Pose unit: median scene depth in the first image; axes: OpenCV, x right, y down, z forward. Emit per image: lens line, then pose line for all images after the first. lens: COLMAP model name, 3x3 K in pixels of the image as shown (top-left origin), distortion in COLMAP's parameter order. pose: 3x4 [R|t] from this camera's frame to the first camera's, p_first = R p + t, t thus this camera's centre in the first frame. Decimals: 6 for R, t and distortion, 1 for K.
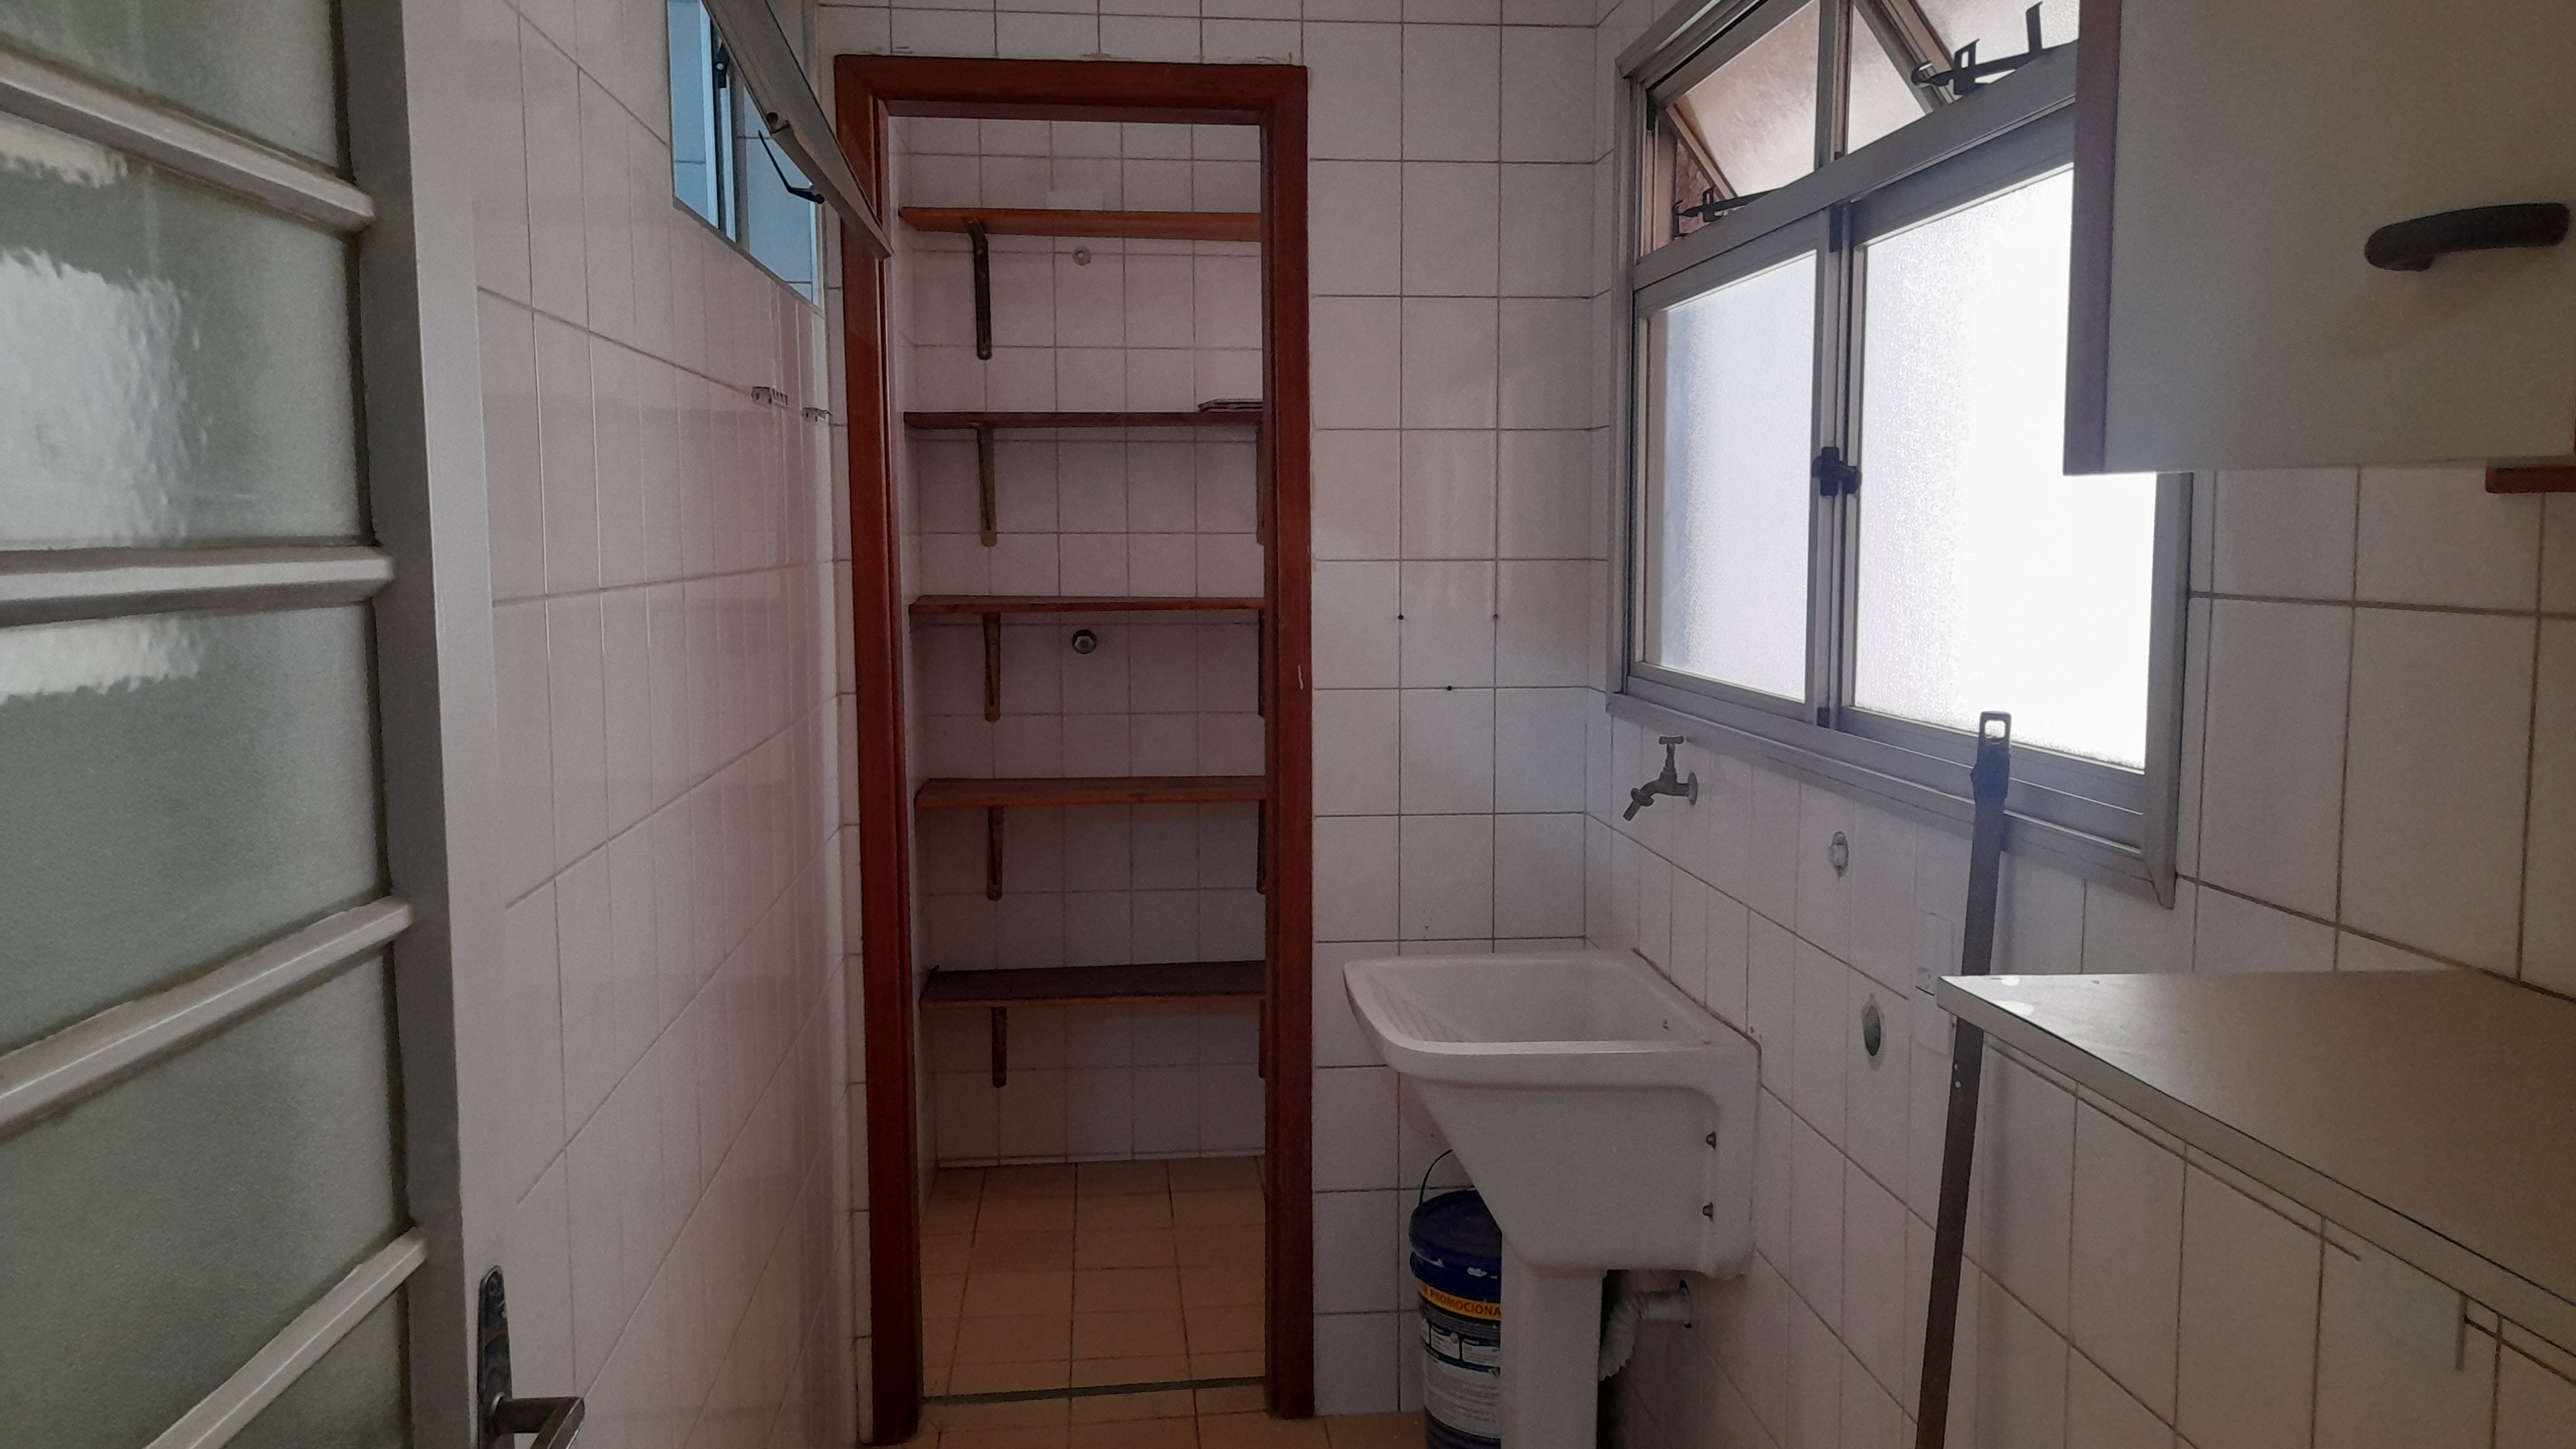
lens RADIAL K [[1873.0, 0, 1301.4], [0, 1873.0, 719.9], [0, 0, 1]] dist [0.070706, -0.064432]
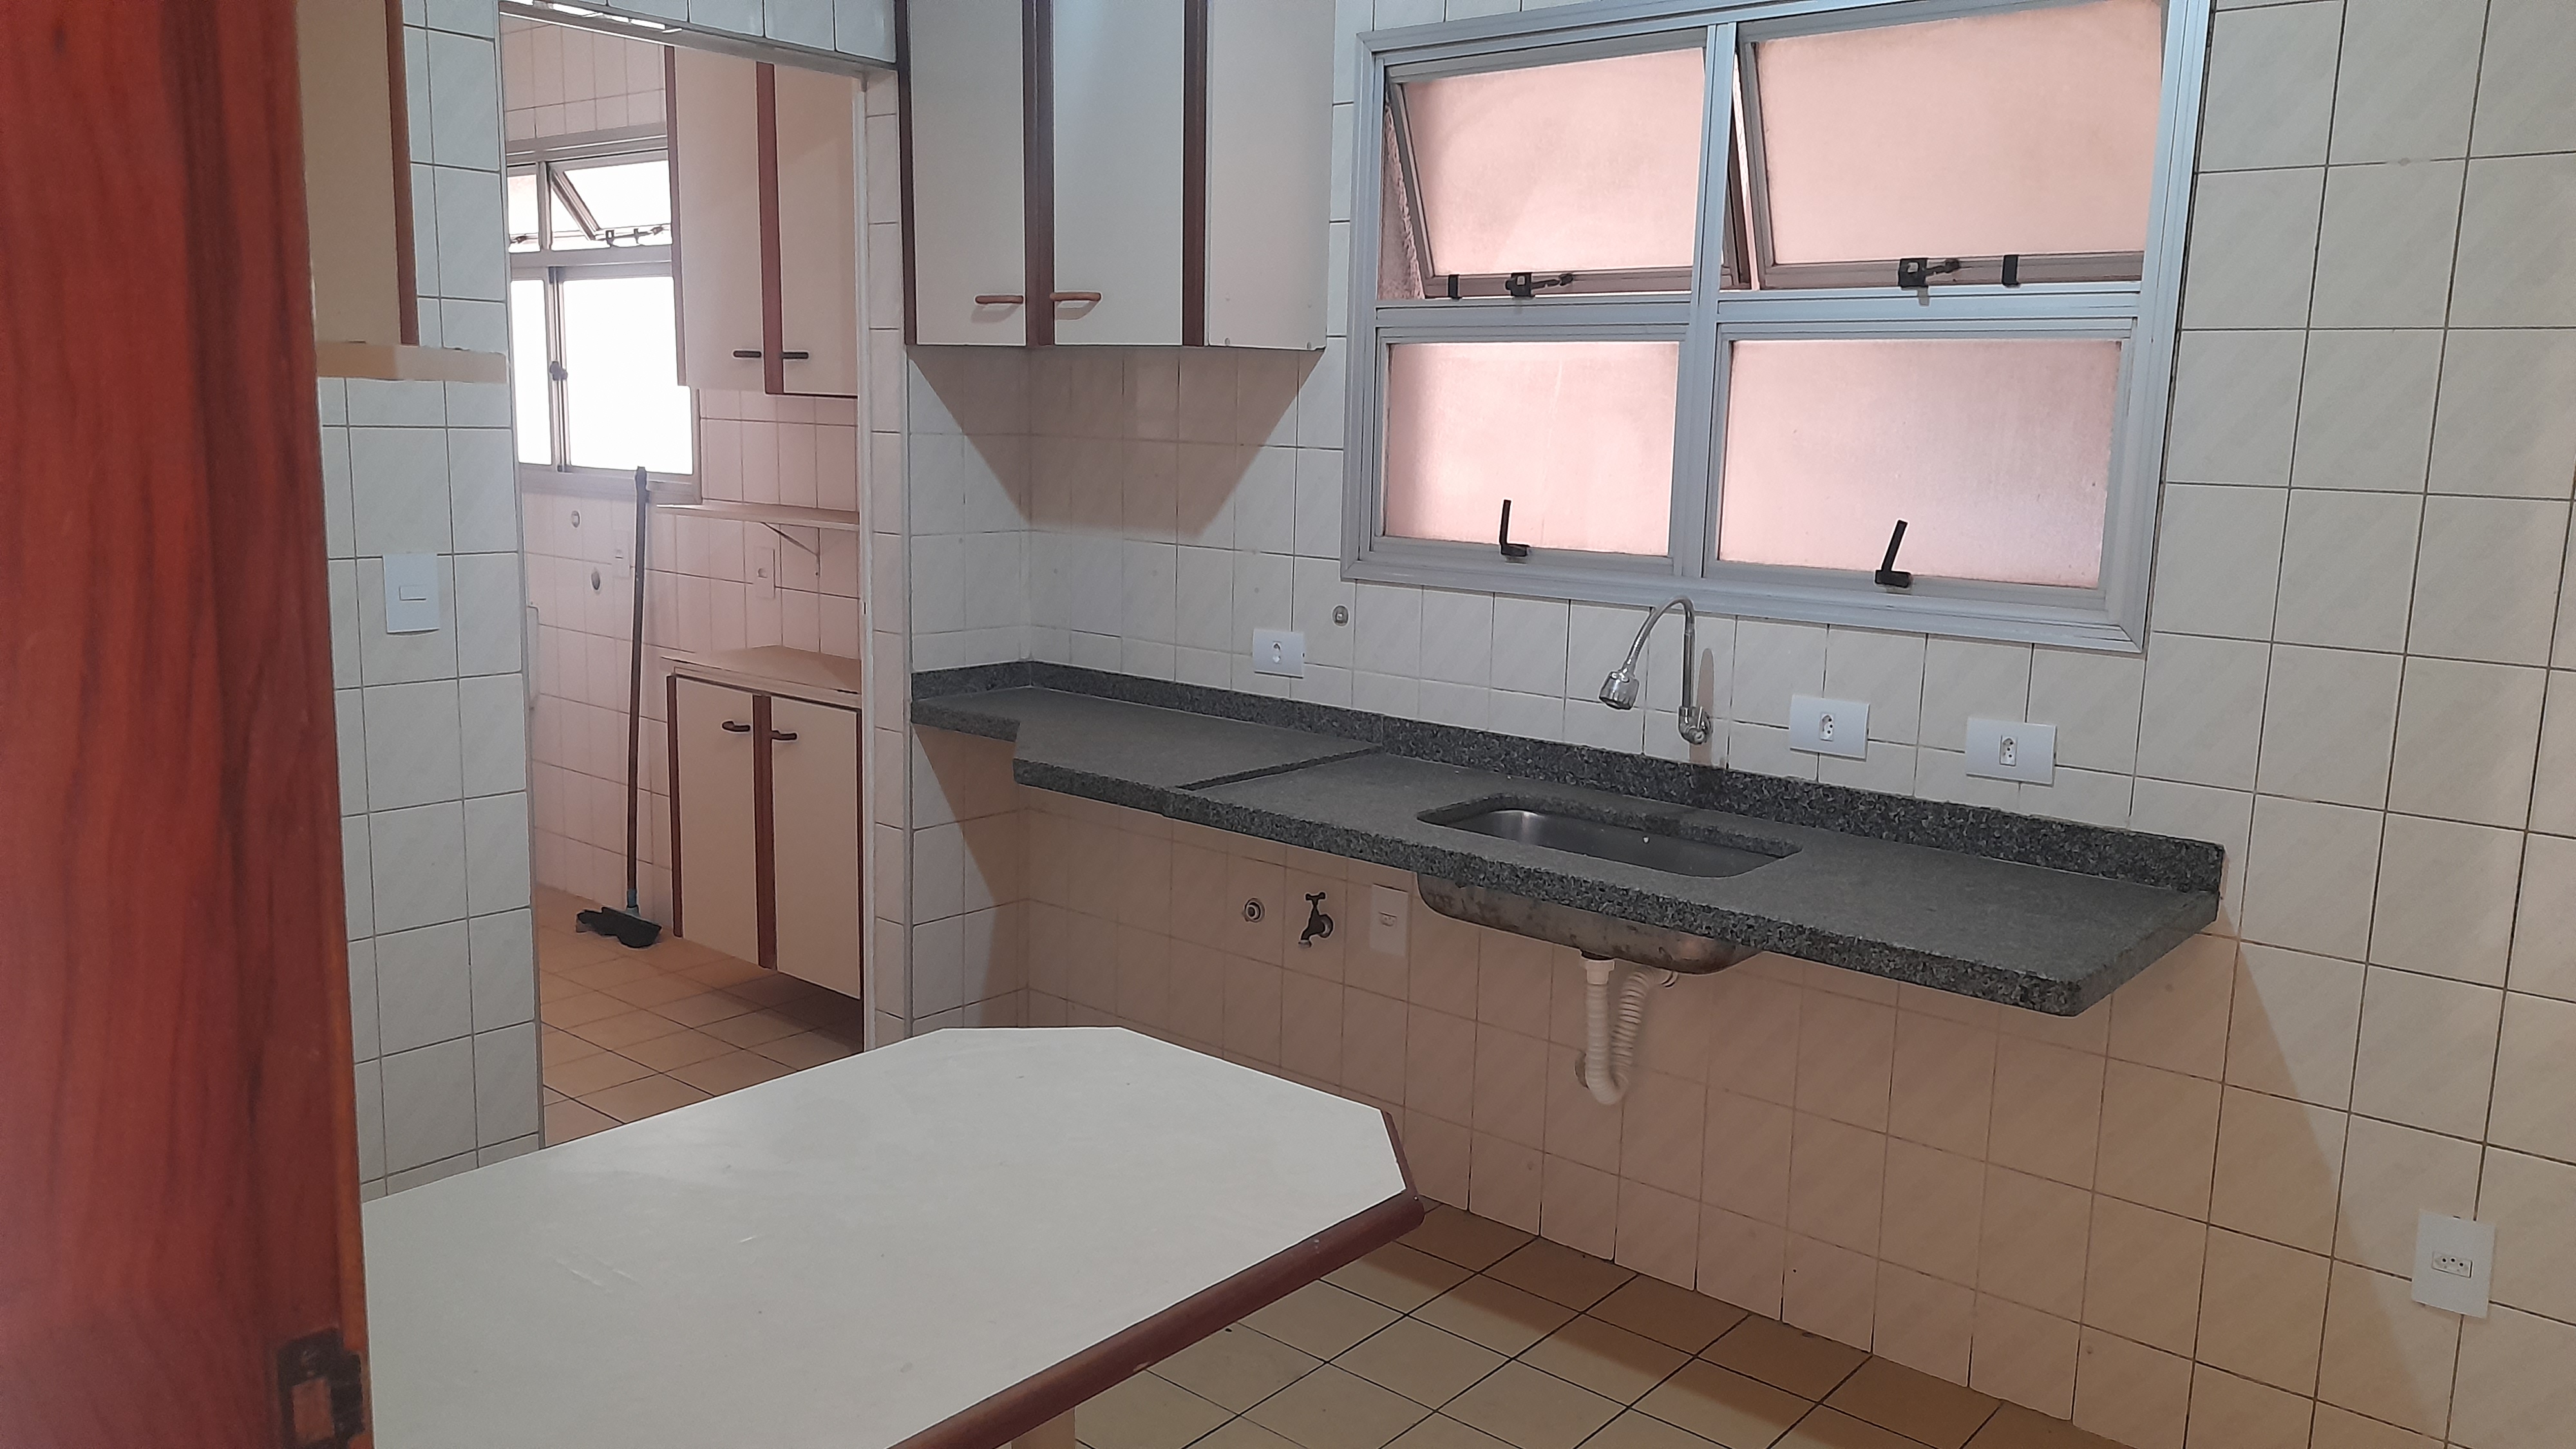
lens RADIAL K [[1873.0, 0, 1301.4], [0, 1873.0, 719.9], [0, 0, 1]] dist [0.070706, -0.064432]
pose [[0.715211, -0.093475, 0.692630, -0.516628], [0.042107, 0.994979, 0.090799, 0.093494], [-0.697639, -0.035776, 0.715556, -0.983940]]
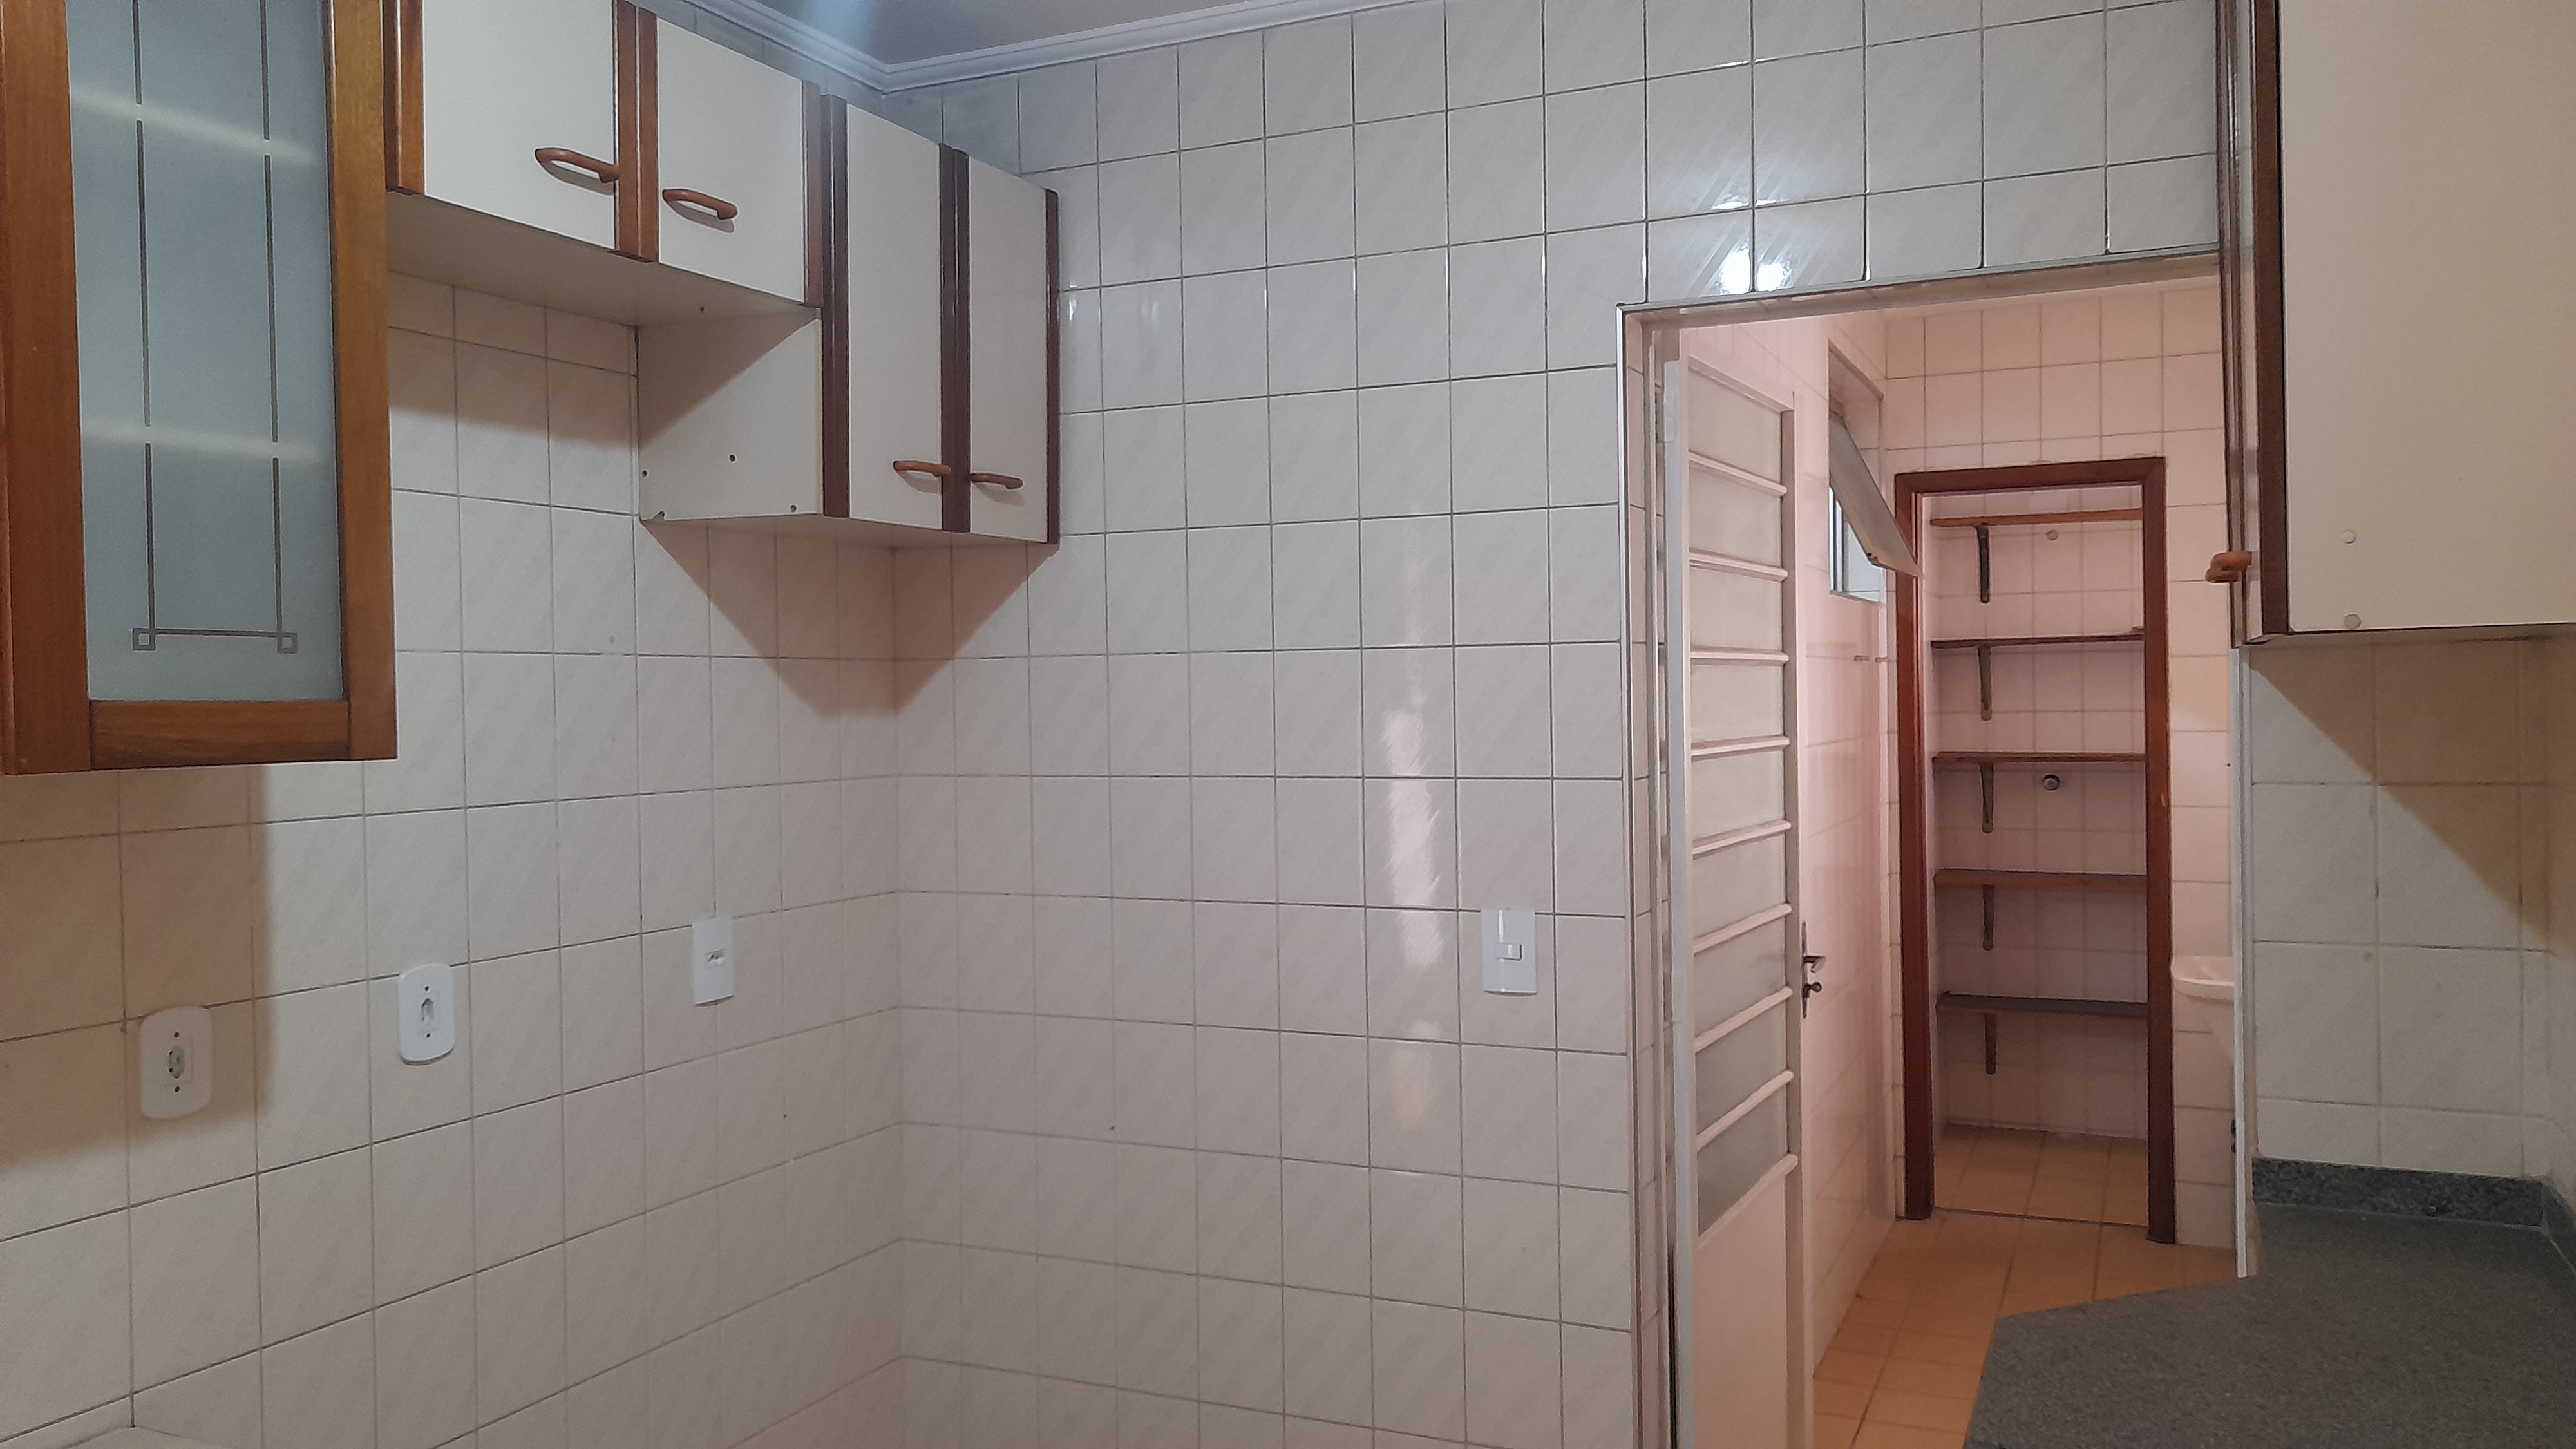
lens RADIAL K [[1901.9, 0, 1304.2], [0, 1901.9, 717.1], [0, 0, 1]] dist [0.054110, -0.064507]
pose [[0.861478, -0.004405, -0.507776, 0.193603], [-0.039158, 0.996408, -0.075079, 0.058890], [0.506283, 0.084562, 0.858212, -0.827686]]
